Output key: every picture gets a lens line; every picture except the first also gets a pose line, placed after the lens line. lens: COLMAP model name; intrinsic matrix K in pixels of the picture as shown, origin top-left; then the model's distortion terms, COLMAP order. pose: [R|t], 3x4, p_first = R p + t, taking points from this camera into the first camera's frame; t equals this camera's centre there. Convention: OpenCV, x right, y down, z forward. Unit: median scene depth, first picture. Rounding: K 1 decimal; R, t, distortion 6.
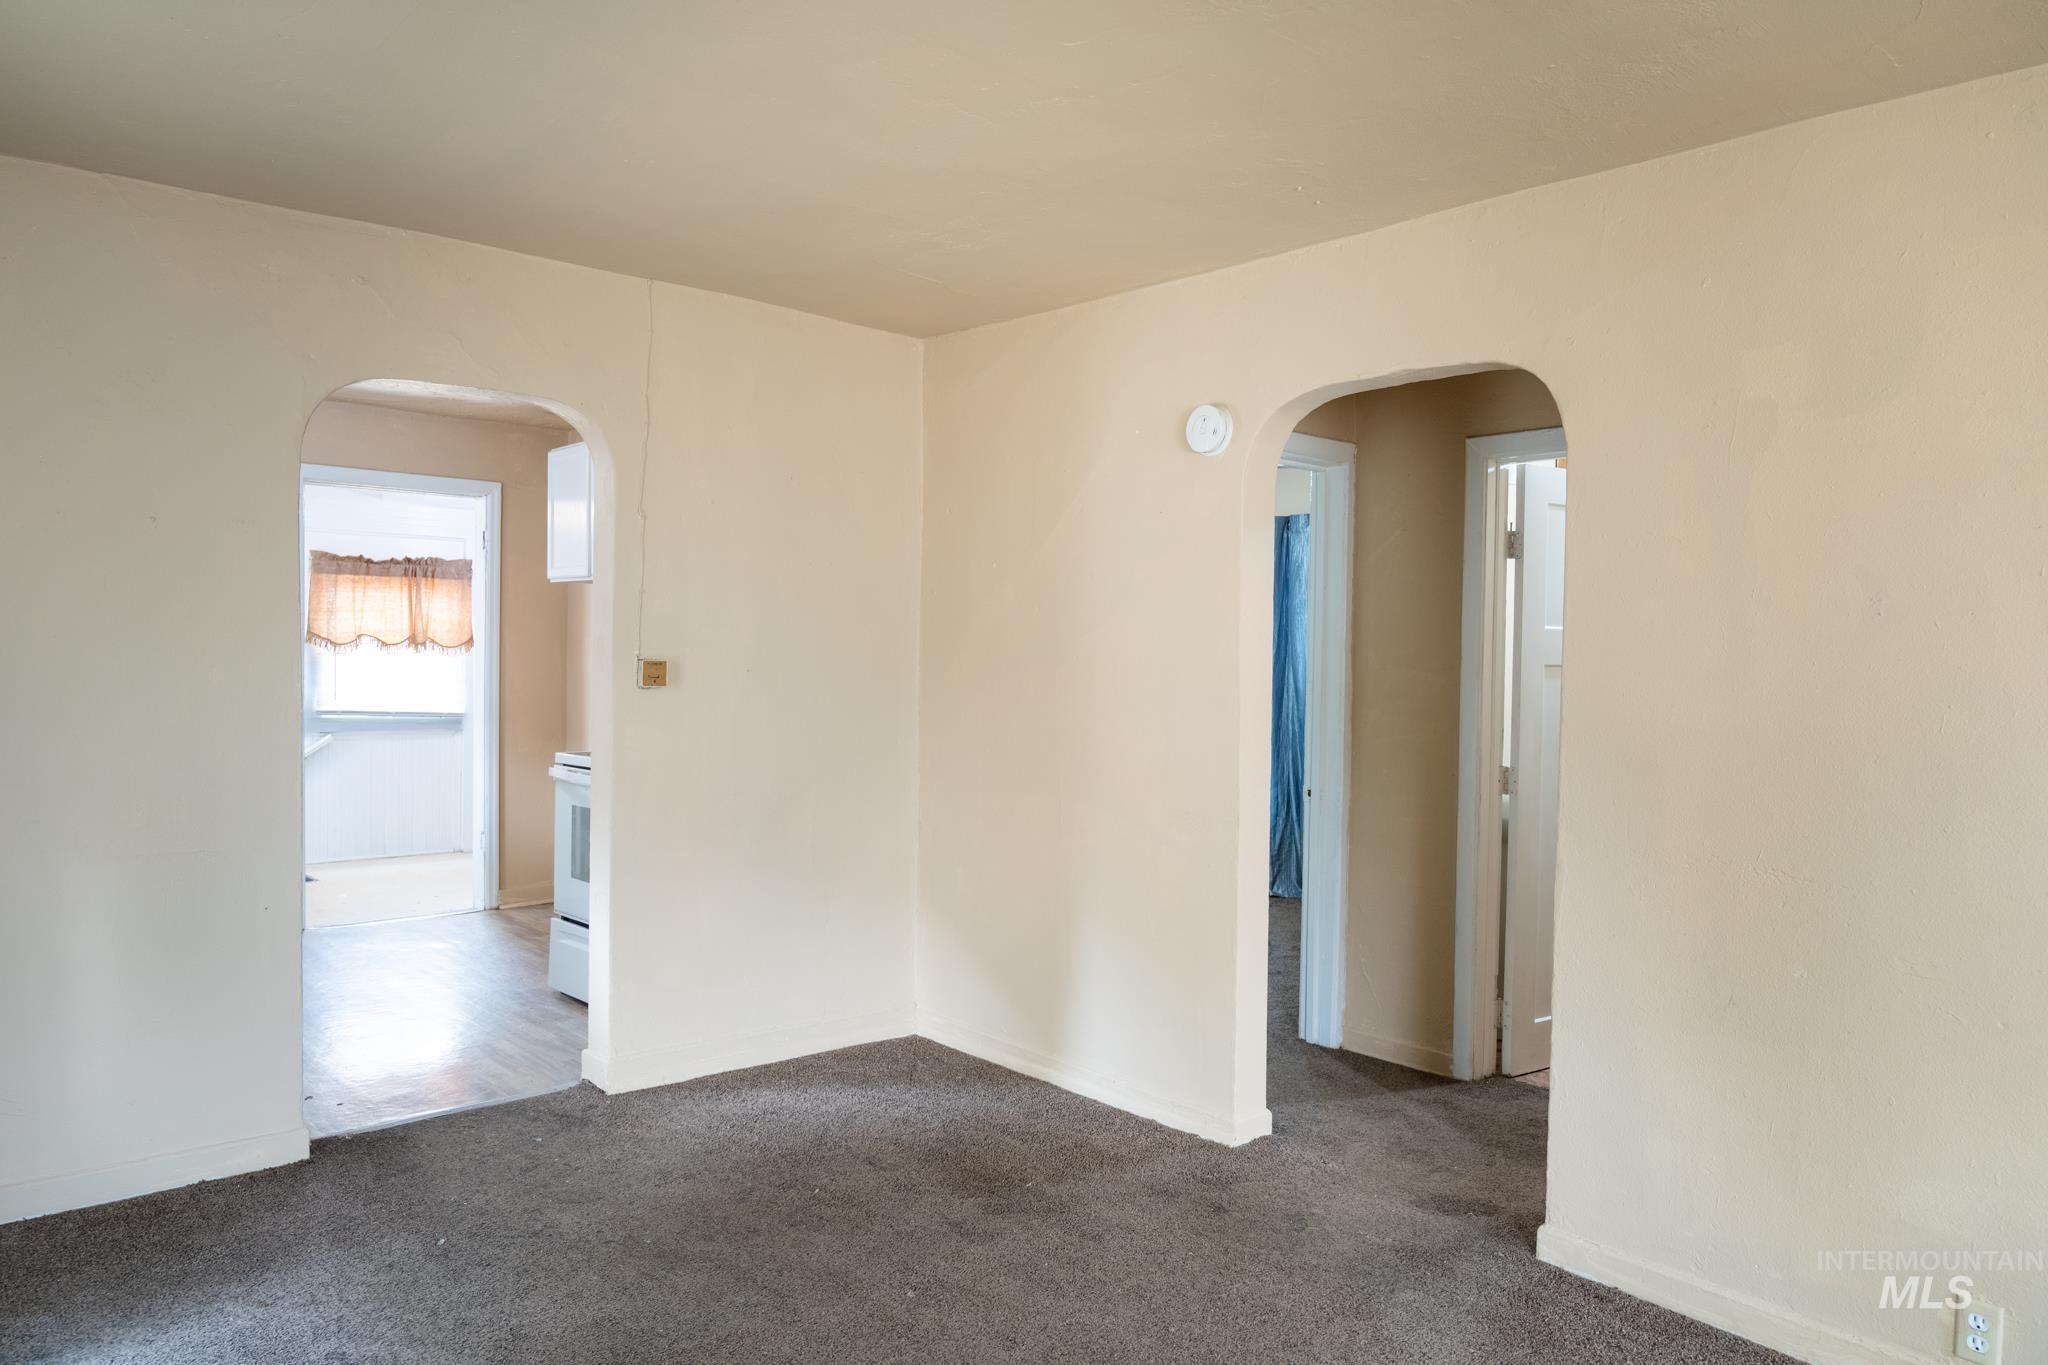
lens RADIAL K [[1350.8, 0, 1031.7], [0, 1350.8, 686.8], [0, 0, 1]] dist [-0.009264, 0.002841]
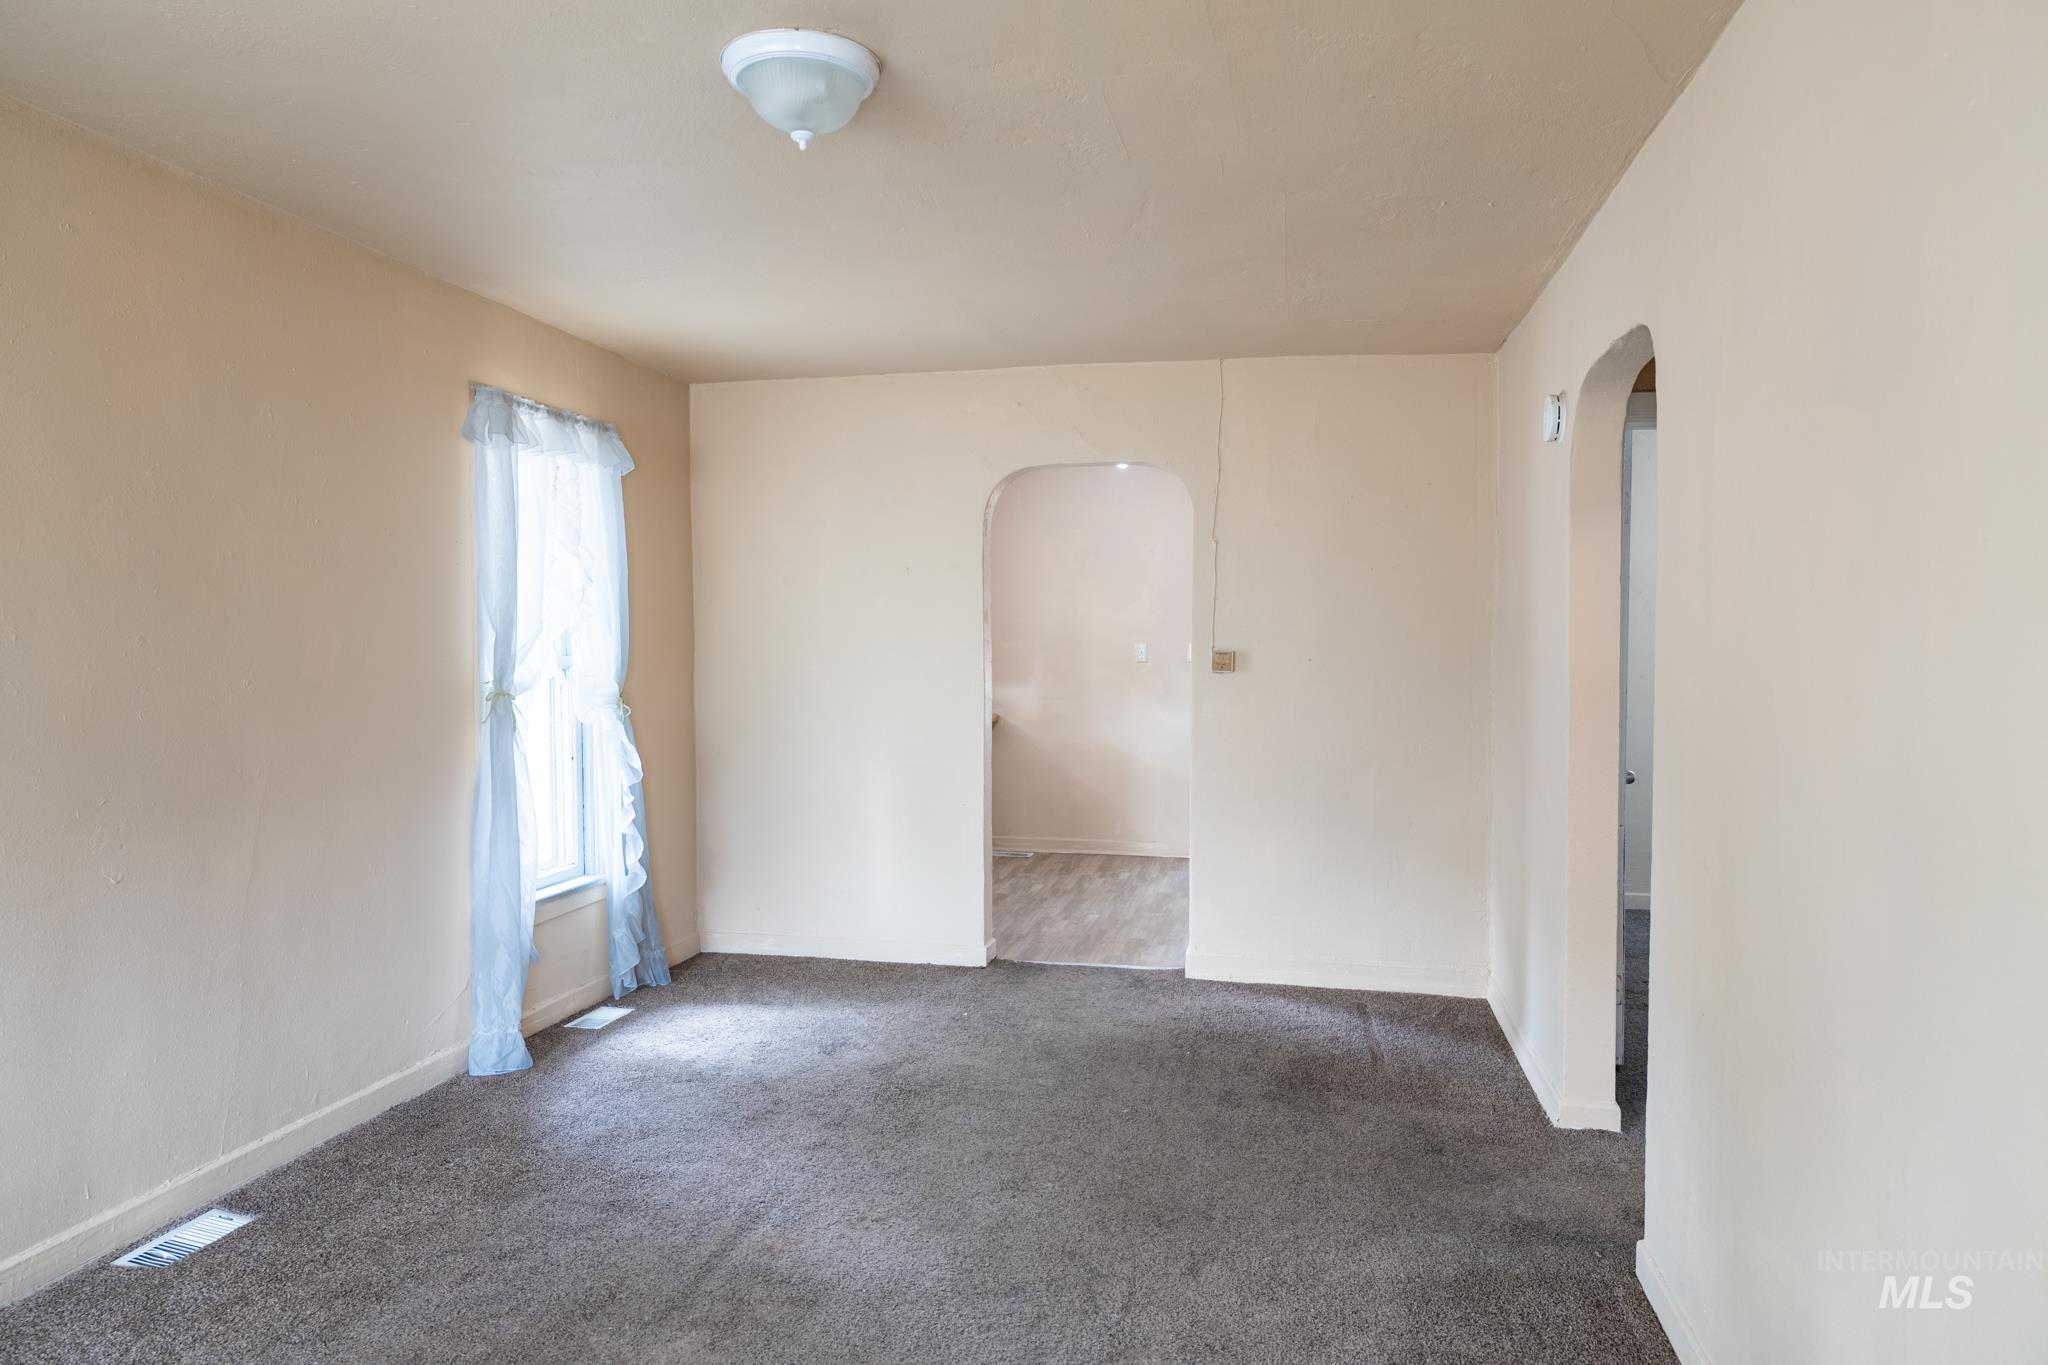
lens RADIAL K [[1350.8, 0, 1024.6], [0, 1350.8, 675.6], [0, 0, 1]] dist [-0.009264, 0.002841]
pose [[0.598271, 0.002024, -0.801291, 0.652290], [-0.016991, 0.999804, -0.010161, 0.020697], [0.801114, 0.019694, 0.598188, 0.070892]]
